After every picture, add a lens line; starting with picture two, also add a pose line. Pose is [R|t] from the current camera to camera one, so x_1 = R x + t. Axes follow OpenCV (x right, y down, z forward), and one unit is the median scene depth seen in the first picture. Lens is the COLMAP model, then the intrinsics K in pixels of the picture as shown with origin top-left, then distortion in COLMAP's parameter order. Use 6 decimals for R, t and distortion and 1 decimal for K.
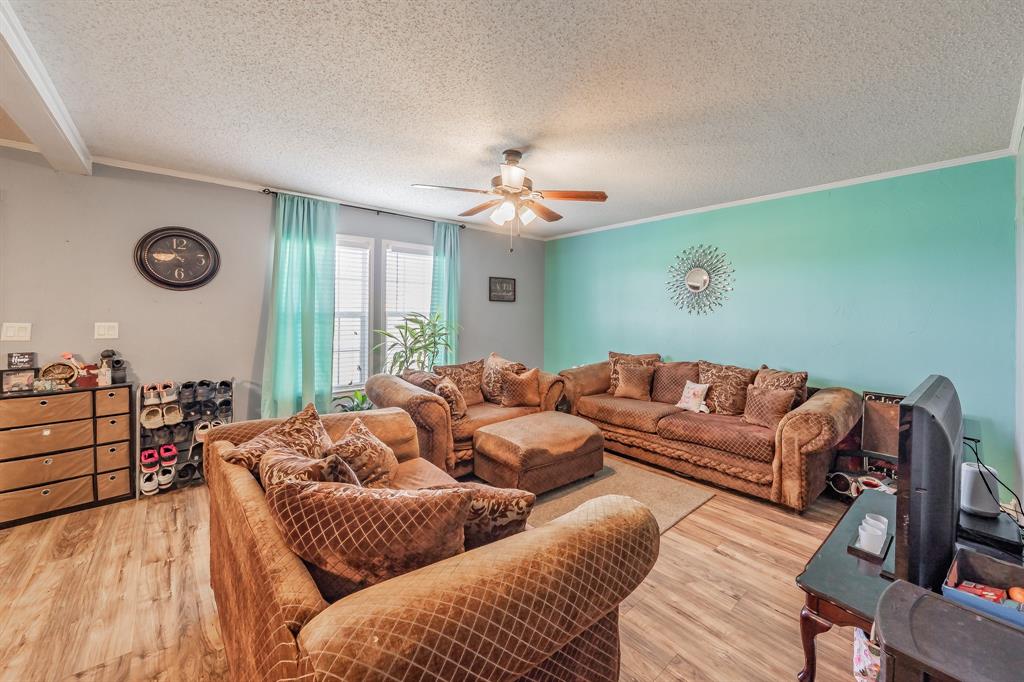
lens RADIAL K [[403.3, 0, 531.5], [0, 403.3, 315.1], [0, 0, 1]] dist [-0.003759, -0.000172]
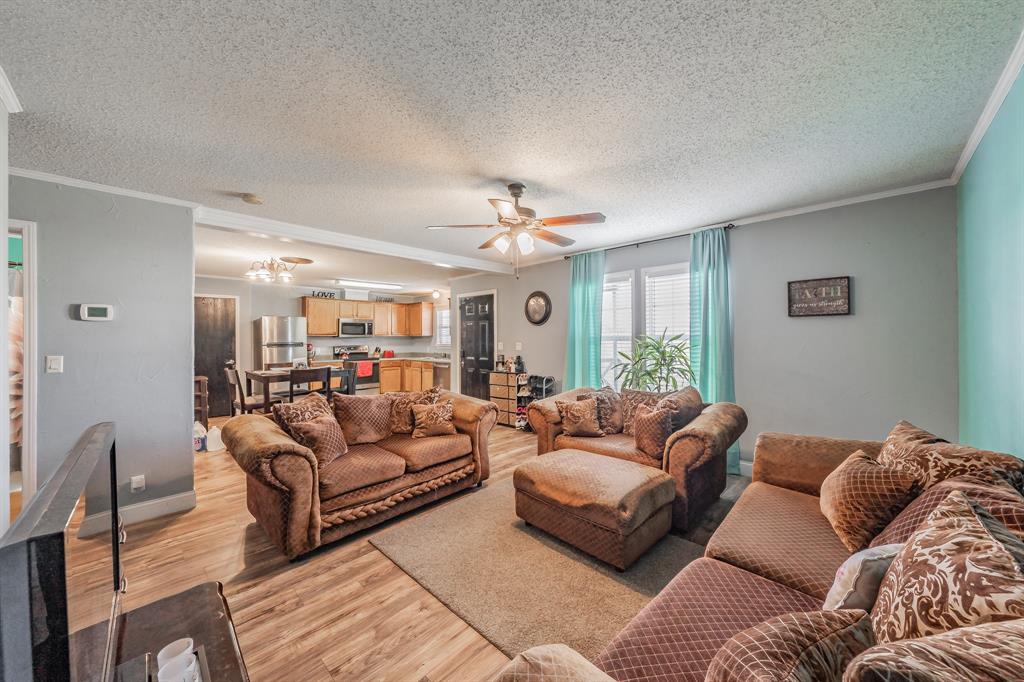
lens RADIAL K [[362.3, 0, 517.6], [0, 362.3, 337.5], [0, 0, 1]] dist [-0.010694, -0.000202]
pose [[0.074284, -0.004901, -0.997225, 0.793683], [0.005445, 0.999975, -0.004508, 0.001018], [0.997222, -0.005095, 0.074308, 0.815868]]
